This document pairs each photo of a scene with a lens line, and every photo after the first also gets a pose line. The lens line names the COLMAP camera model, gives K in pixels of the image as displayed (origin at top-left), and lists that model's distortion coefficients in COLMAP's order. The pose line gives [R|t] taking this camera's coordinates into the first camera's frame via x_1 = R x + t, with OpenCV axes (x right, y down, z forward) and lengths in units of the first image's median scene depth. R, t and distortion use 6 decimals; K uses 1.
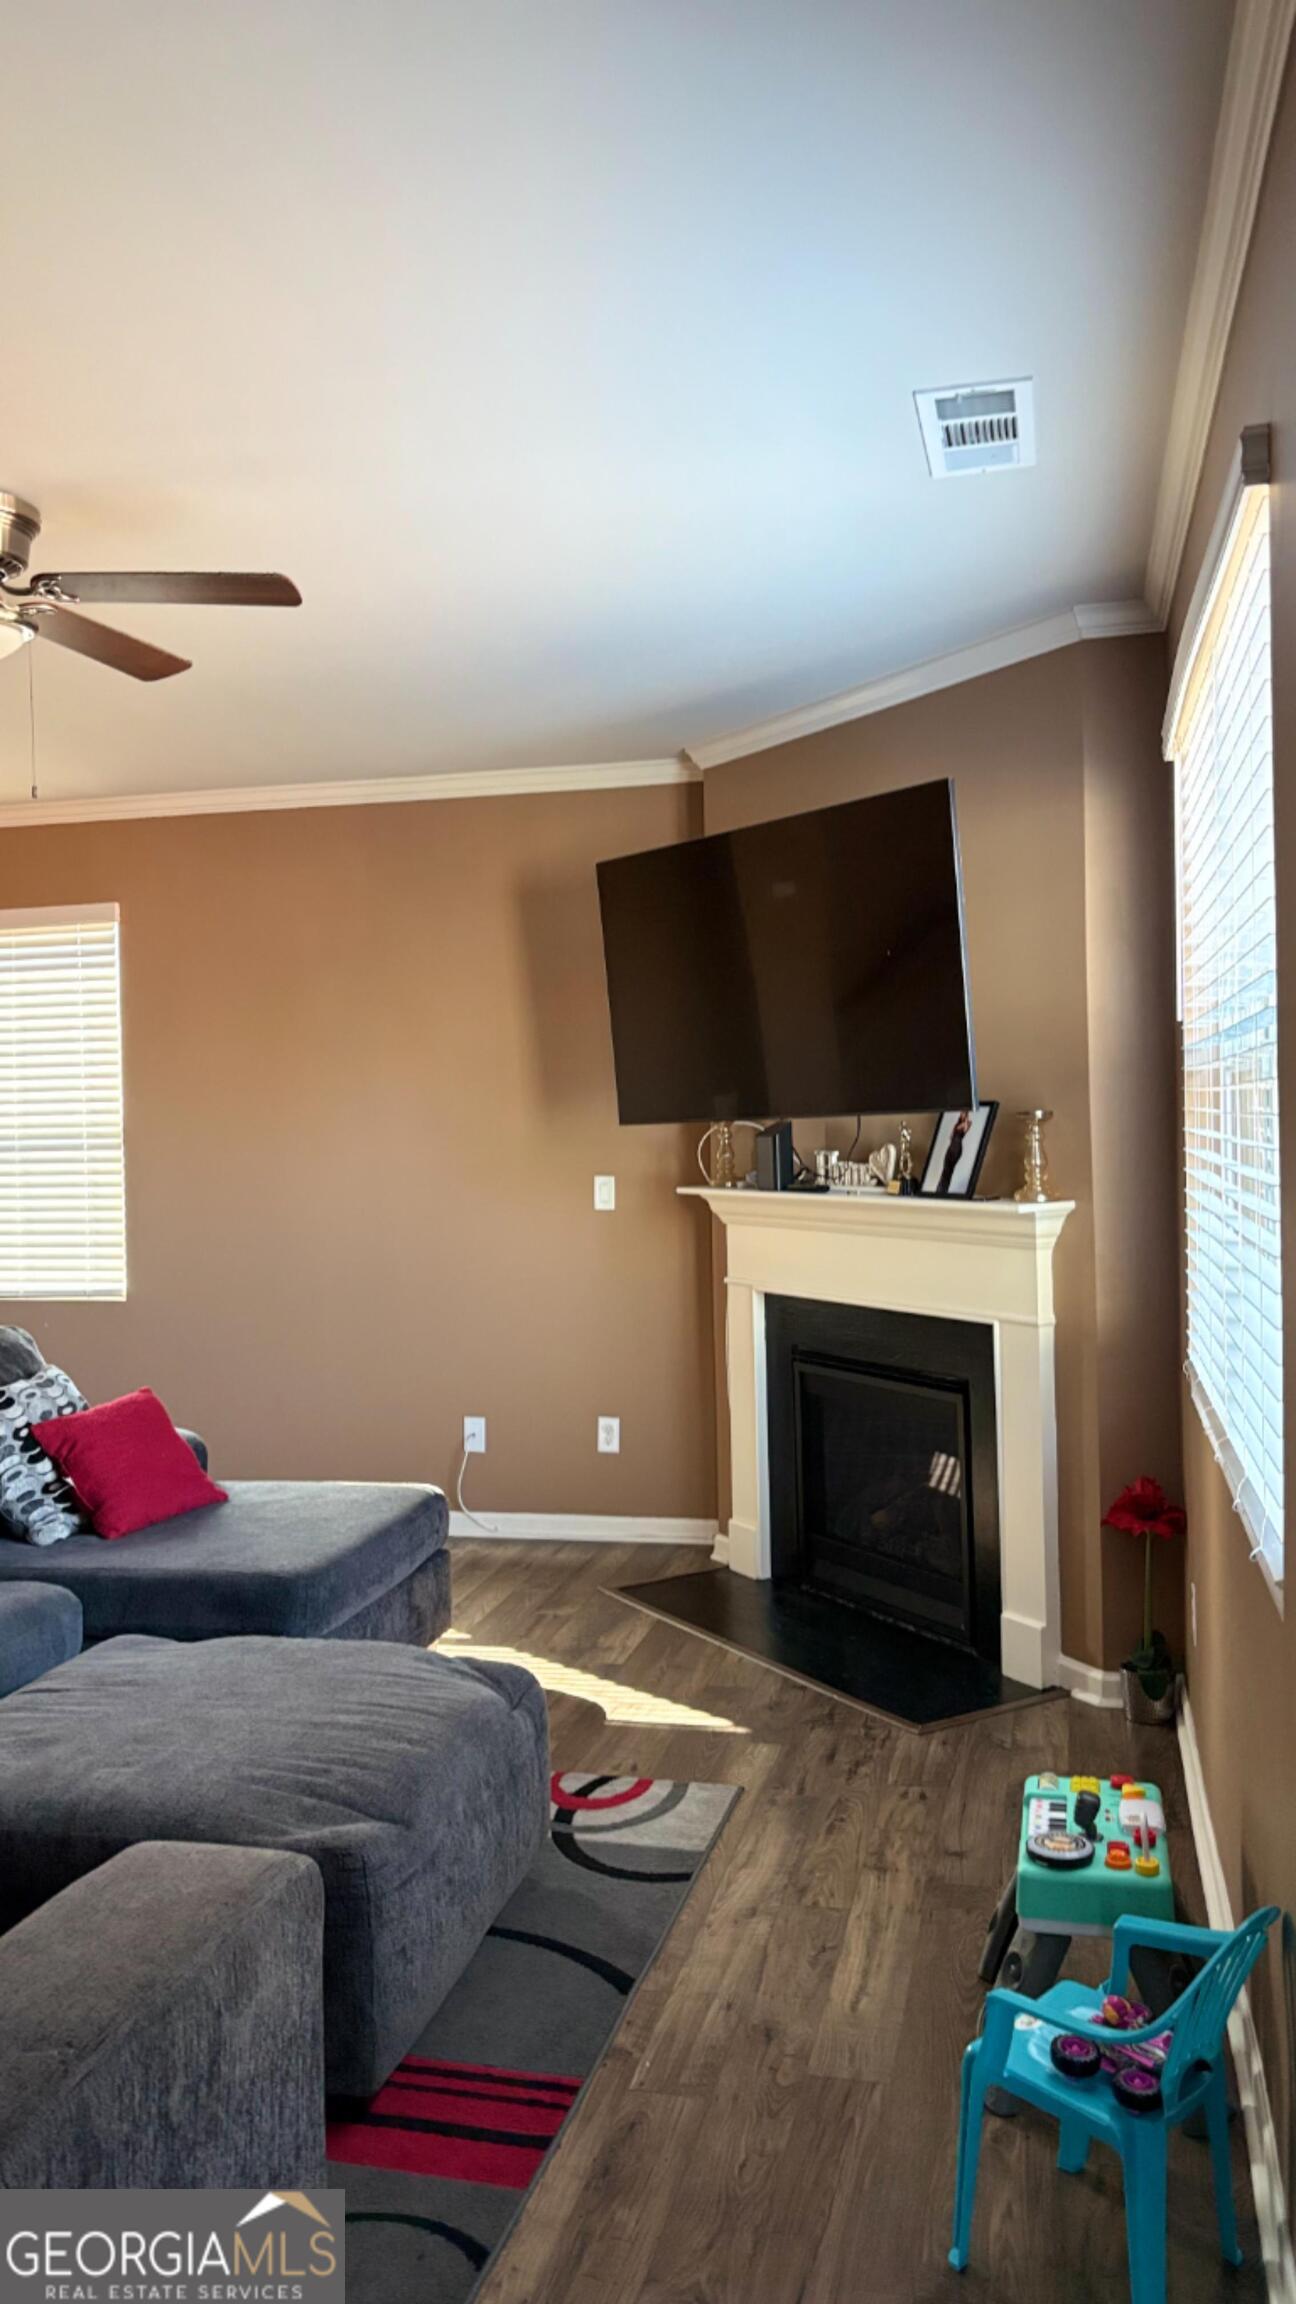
lens RADIAL K [[1703.5, 0, 644.7], [0, 1703.5, 1145.0], [0, 0, 1]] dist [0.026930, -0.030884]
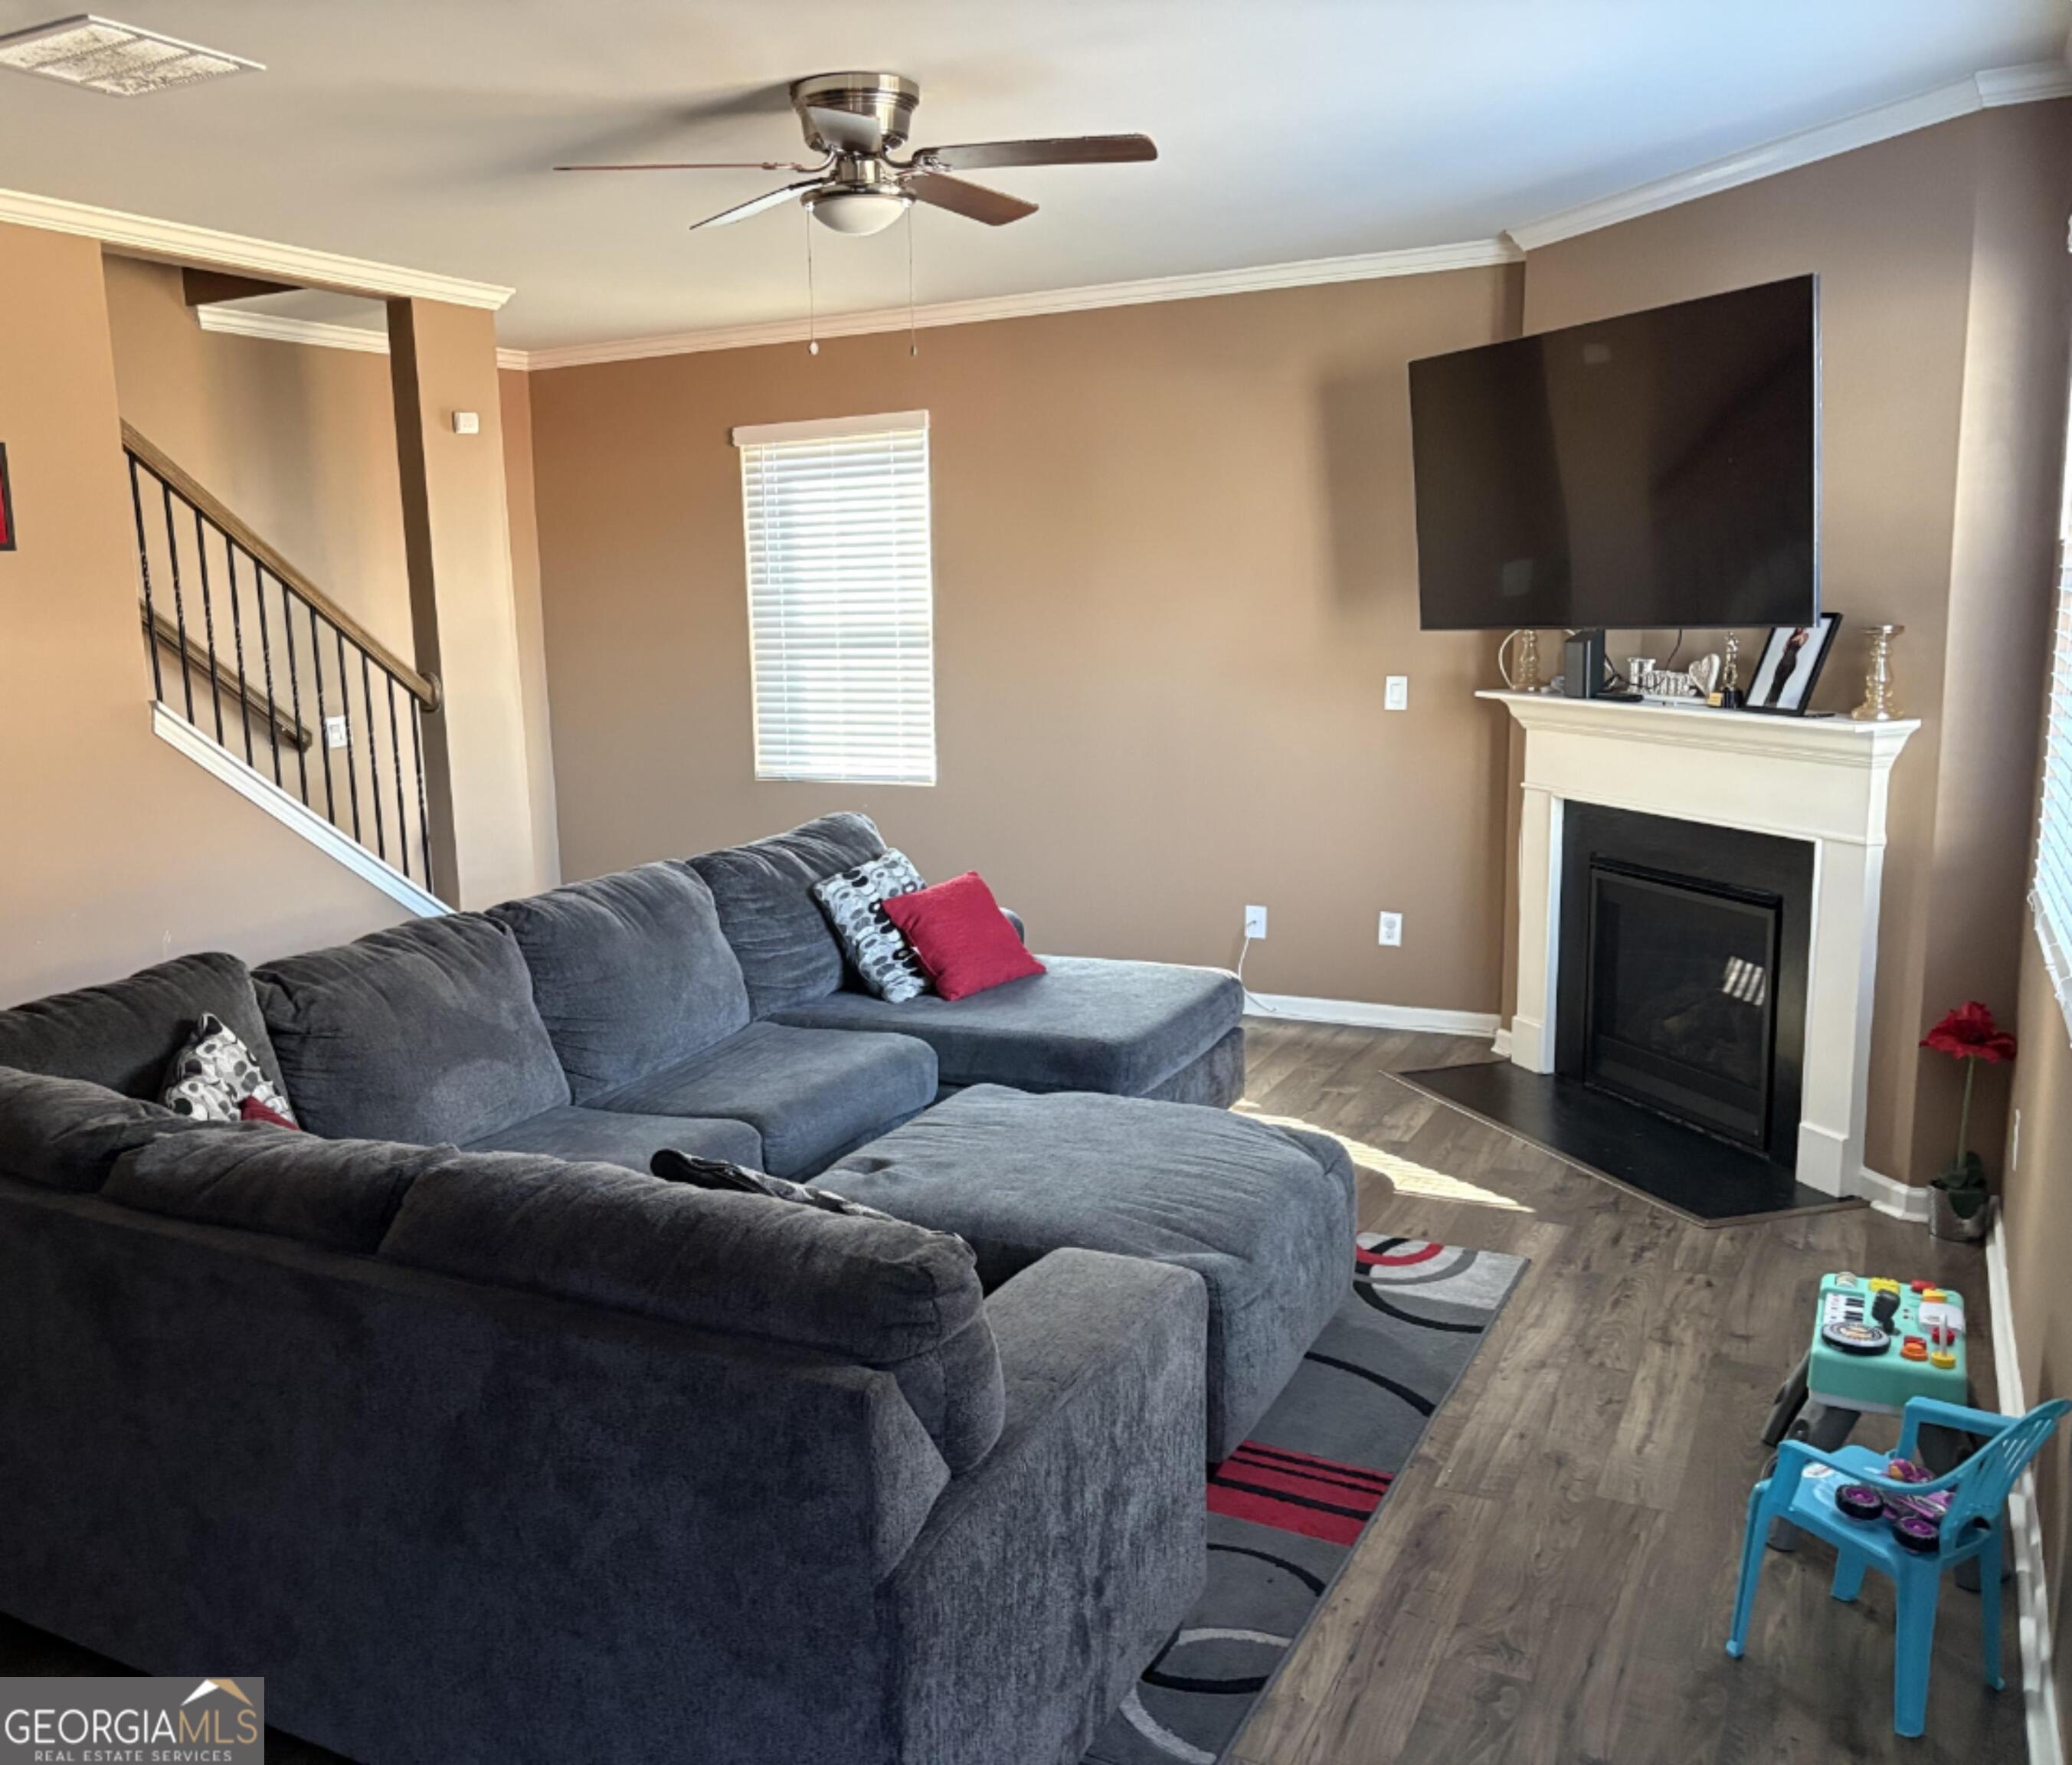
lens RADIAL K [[1742.9, 0, 886.4], [0, 1742.9, 894.5], [0, 0, 1]] dist [0.029706, -0.039727]
pose [[0.961744, 0.041205, -0.270833, -0.042662], [0.004368, 0.986191, 0.165552, -0.040012], [0.273914, -0.160401, 0.948284, -0.131162]]
